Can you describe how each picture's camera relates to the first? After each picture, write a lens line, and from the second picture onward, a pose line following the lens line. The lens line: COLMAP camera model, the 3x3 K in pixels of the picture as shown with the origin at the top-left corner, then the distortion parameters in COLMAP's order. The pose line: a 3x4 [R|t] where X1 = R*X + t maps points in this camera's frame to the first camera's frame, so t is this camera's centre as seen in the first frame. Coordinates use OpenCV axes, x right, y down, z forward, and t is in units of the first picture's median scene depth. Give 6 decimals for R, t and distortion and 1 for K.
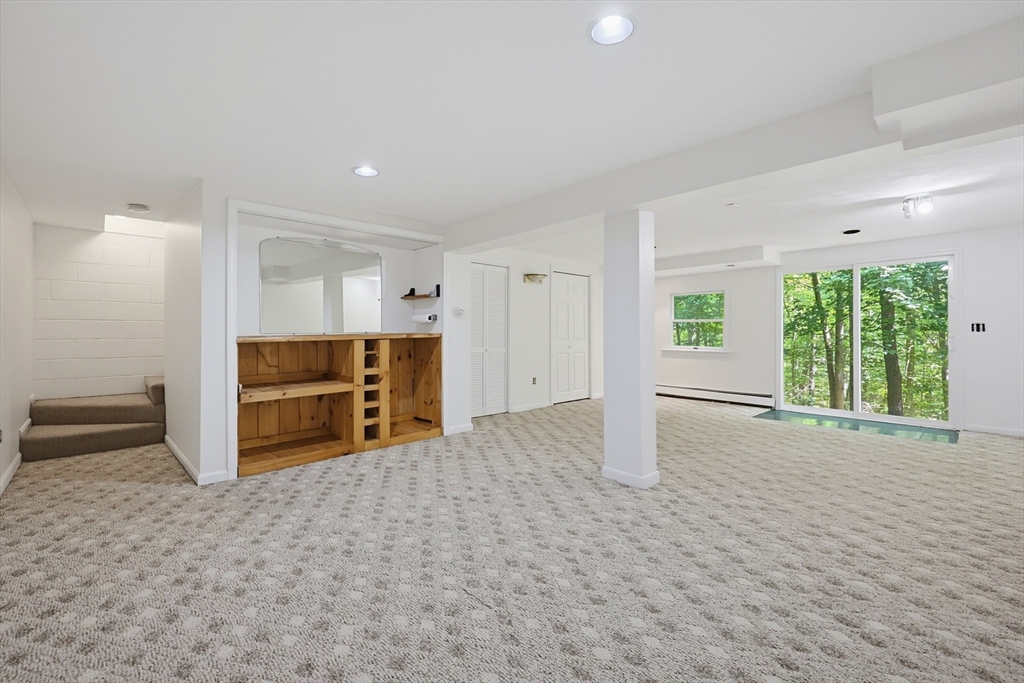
lens RADIAL K [[440.0, 0, 519.5], [0, 440.0, 328.8], [0, 0, 1]] dist [-0.002626, 0.000642]
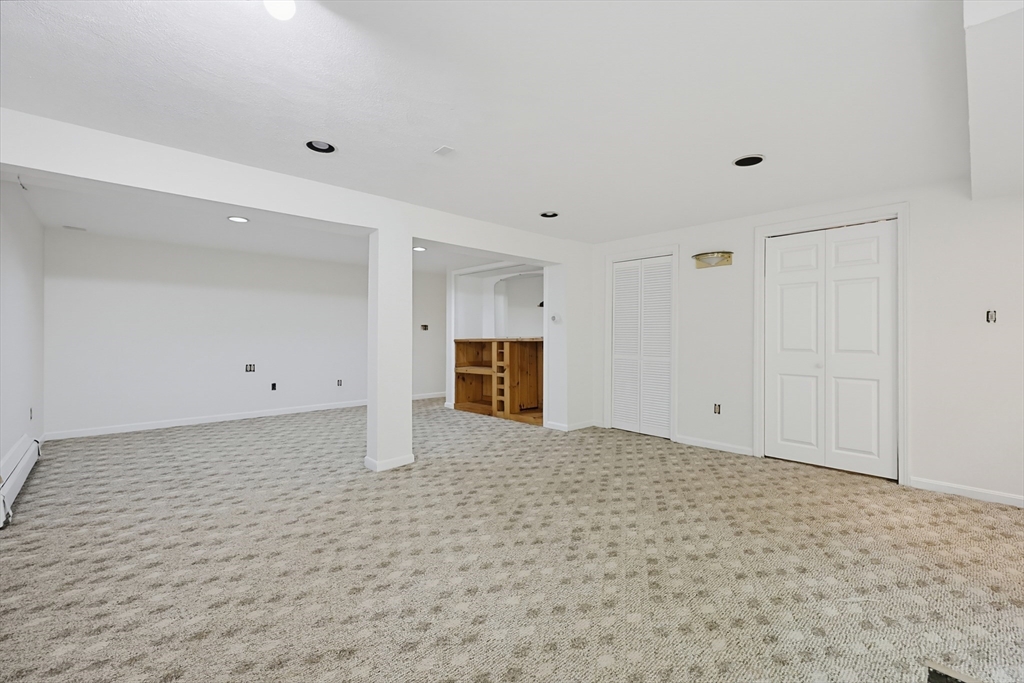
lens RADIAL K [[437.2, 0, 510.3], [0, 437.2, 340.9], [0, 0, 1]] dist [-0.000936, -0.000319]
pose [[-0.021173, 0.011731, -0.999707, 1.282834], [0.003779, 0.999925, 0.011653, 0.006093], [0.999769, -0.003531, -0.021216, 1.240507]]
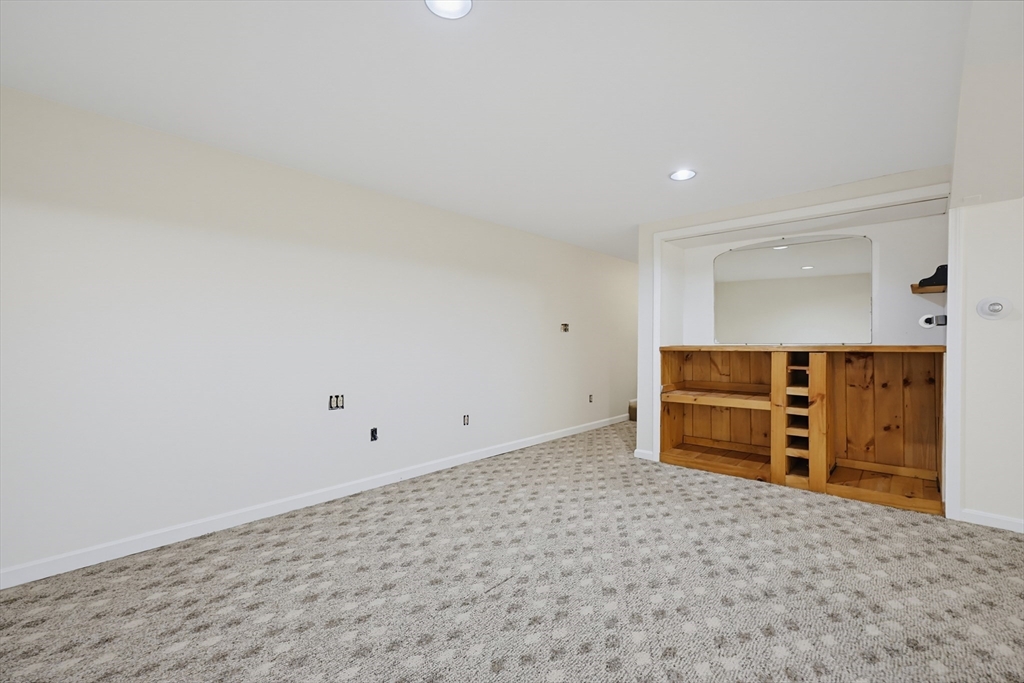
lens RADIAL K [[440.0, 0, 513.3], [0, 440.0, 340.8], [0, 0, 1]] dist [-0.002626, 0.000642]
pose [[0.051056, 0.006021, -0.998678, 0.519805], [0.000891, 0.999981, 0.006074, -0.001738], [0.998695, -0.001200, 0.051049, 0.507743]]
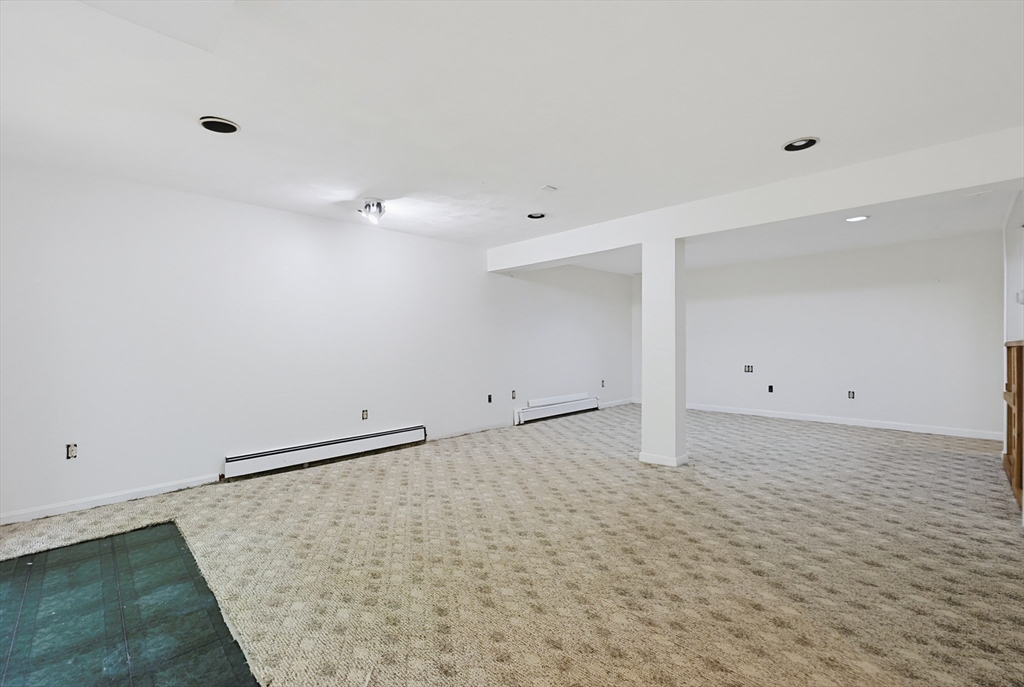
lens RADIAL K [[440.0, 0, 510.6], [0, 440.0, 345.9], [0, 0, 1]] dist [-0.002626, 0.000642]
pose [[-0.999900, 0.009950, -0.010023, 0.629657], [0.009911, 0.999943, 0.003928, 0.014448], [0.010062, 0.003828, -0.999942, 2.037169]]
